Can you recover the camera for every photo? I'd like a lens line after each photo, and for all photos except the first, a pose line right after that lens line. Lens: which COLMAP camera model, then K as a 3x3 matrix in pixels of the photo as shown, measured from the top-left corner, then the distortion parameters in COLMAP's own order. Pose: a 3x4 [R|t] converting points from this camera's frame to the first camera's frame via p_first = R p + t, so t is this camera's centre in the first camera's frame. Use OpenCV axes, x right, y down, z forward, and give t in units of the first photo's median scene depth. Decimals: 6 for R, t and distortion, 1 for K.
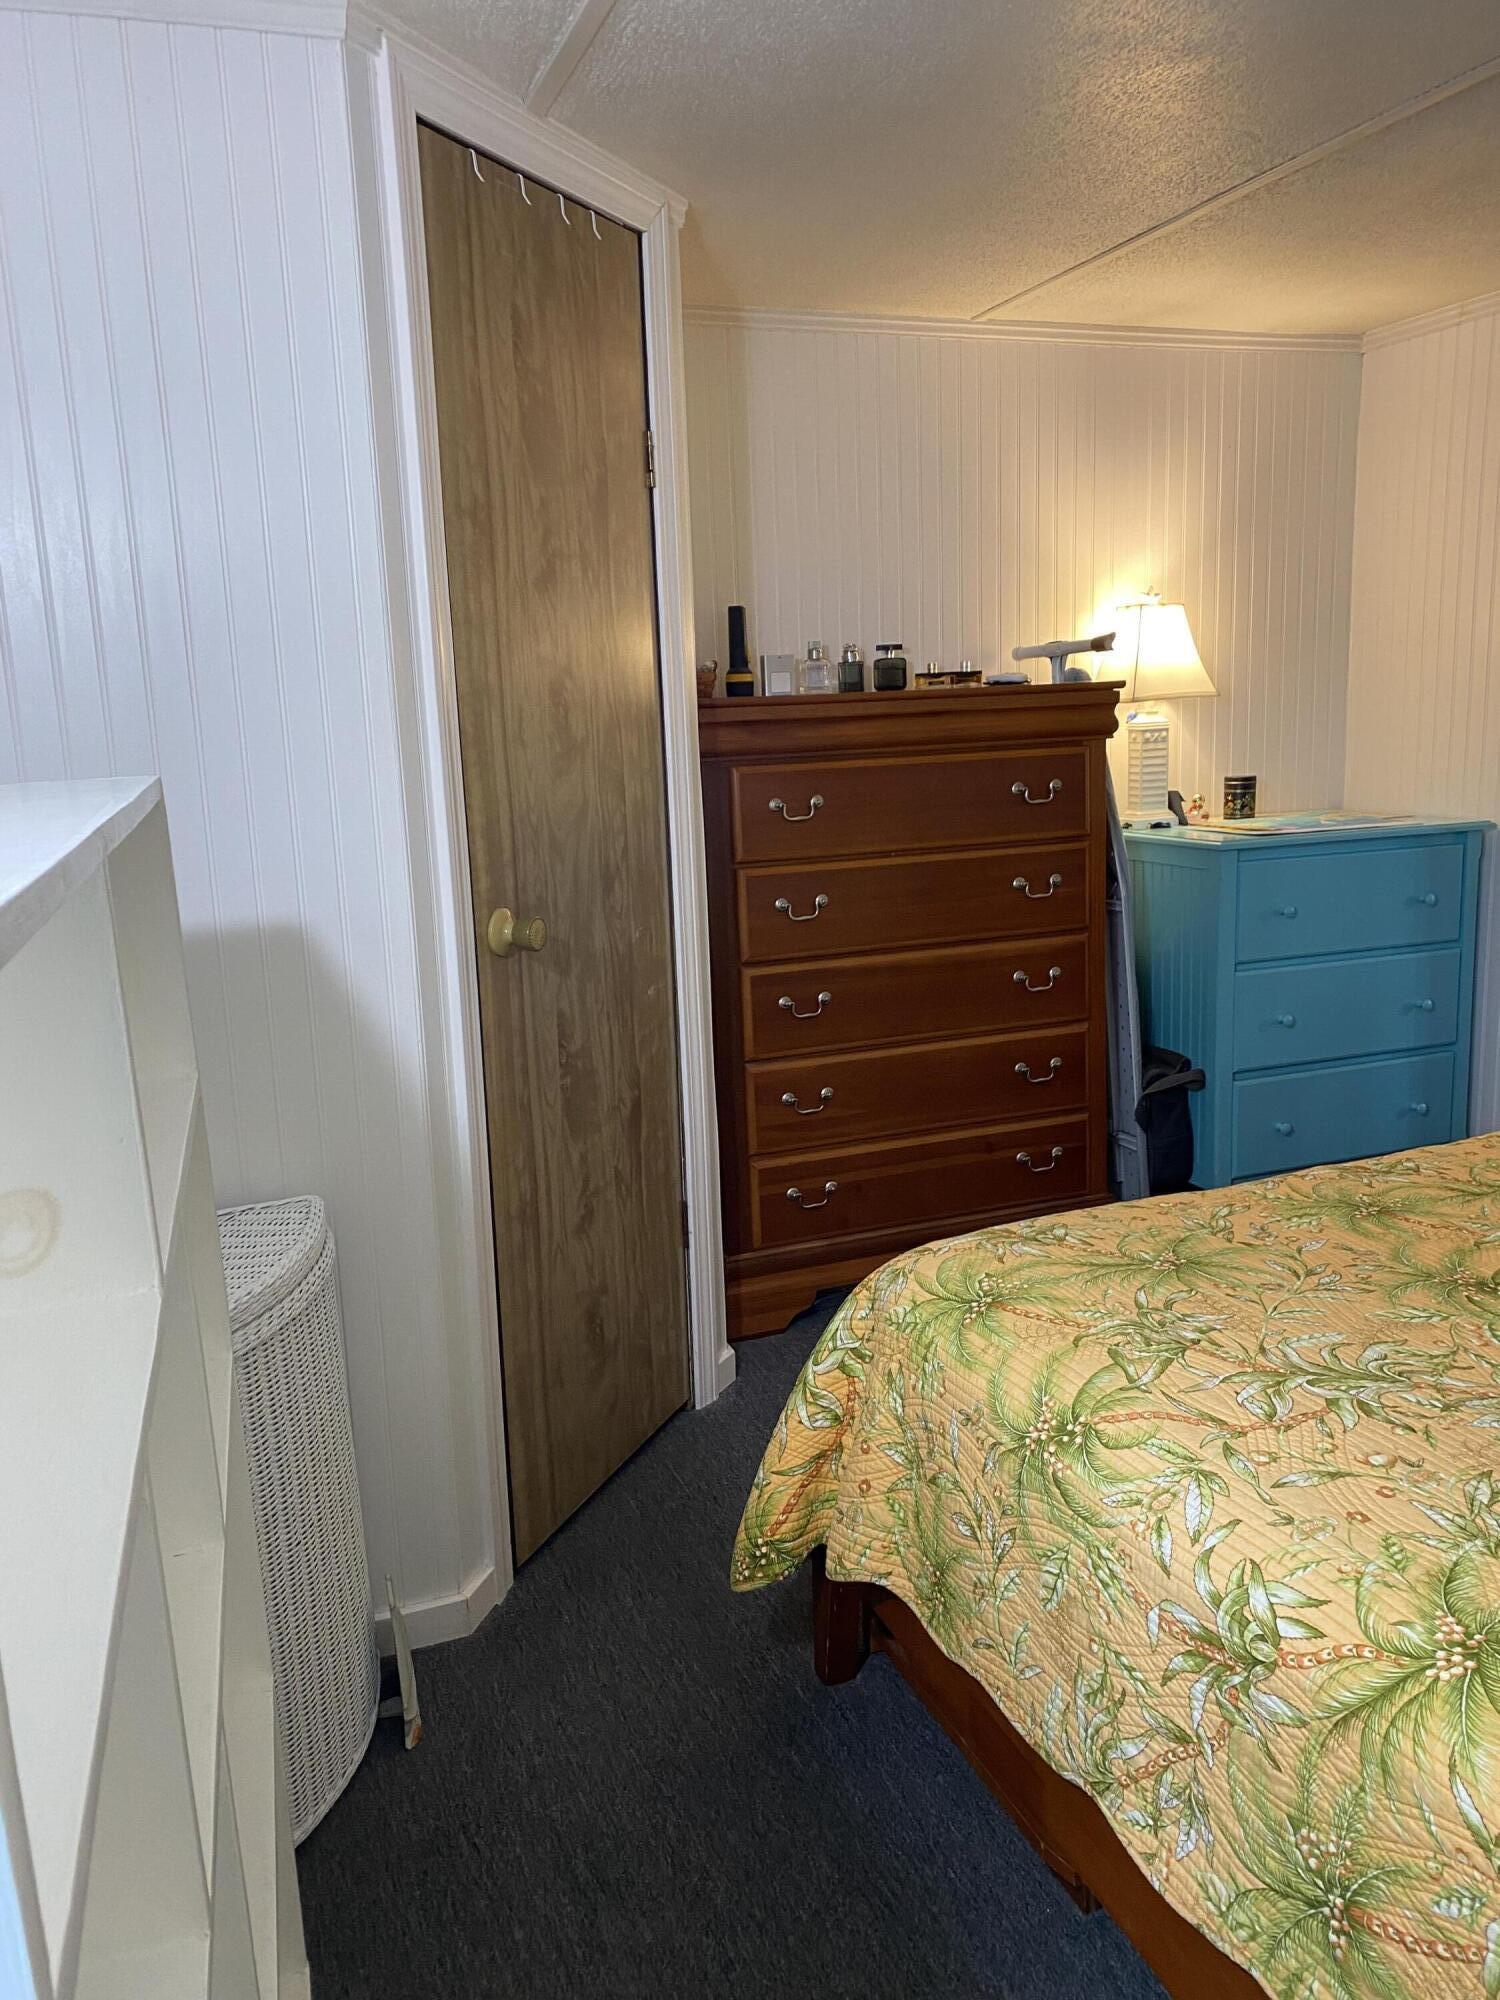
lens RADIAL K [[1514.1, 0, 749.4], [0, 1514.1, 985.5], [0, 0, 1]] dist [0.044939, -0.035677]
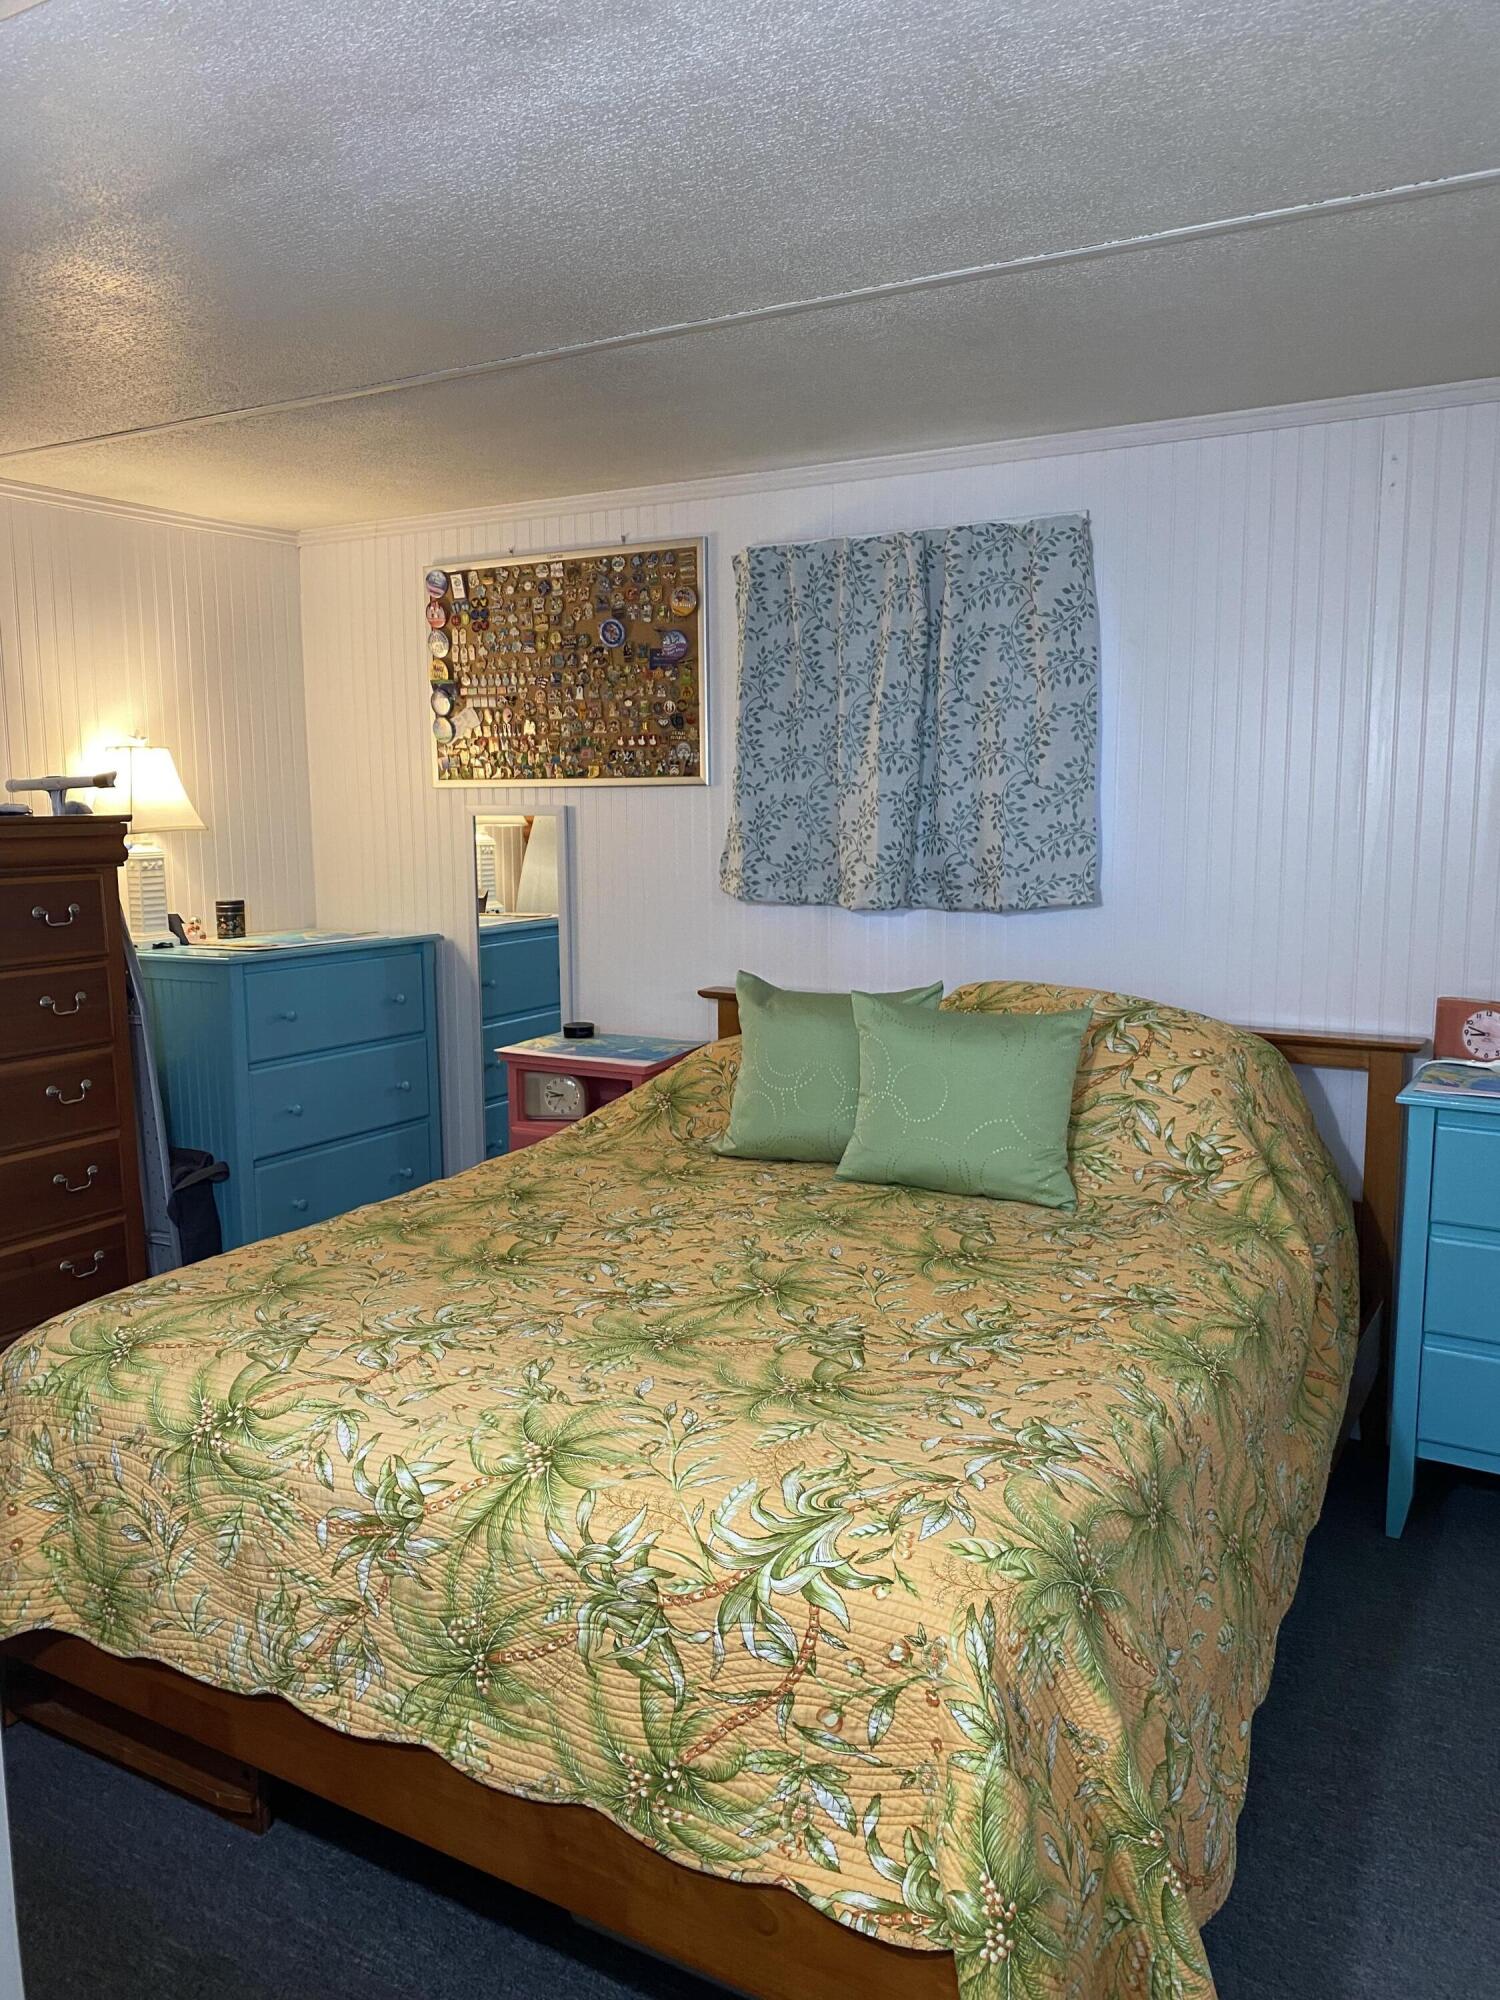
lens RADIAL K [[1497.6, 0, 750.0], [0, 1497.6, 1000.0], [0, 0, 1]] dist [-0.158221, -0.001679]
pose [[0.776135, -0.046559, 0.628846, -0.172216], [0.092269, 0.994922, -0.040217, 0.038672], [-0.623780, 0.089236, 0.776489, -0.191214]]
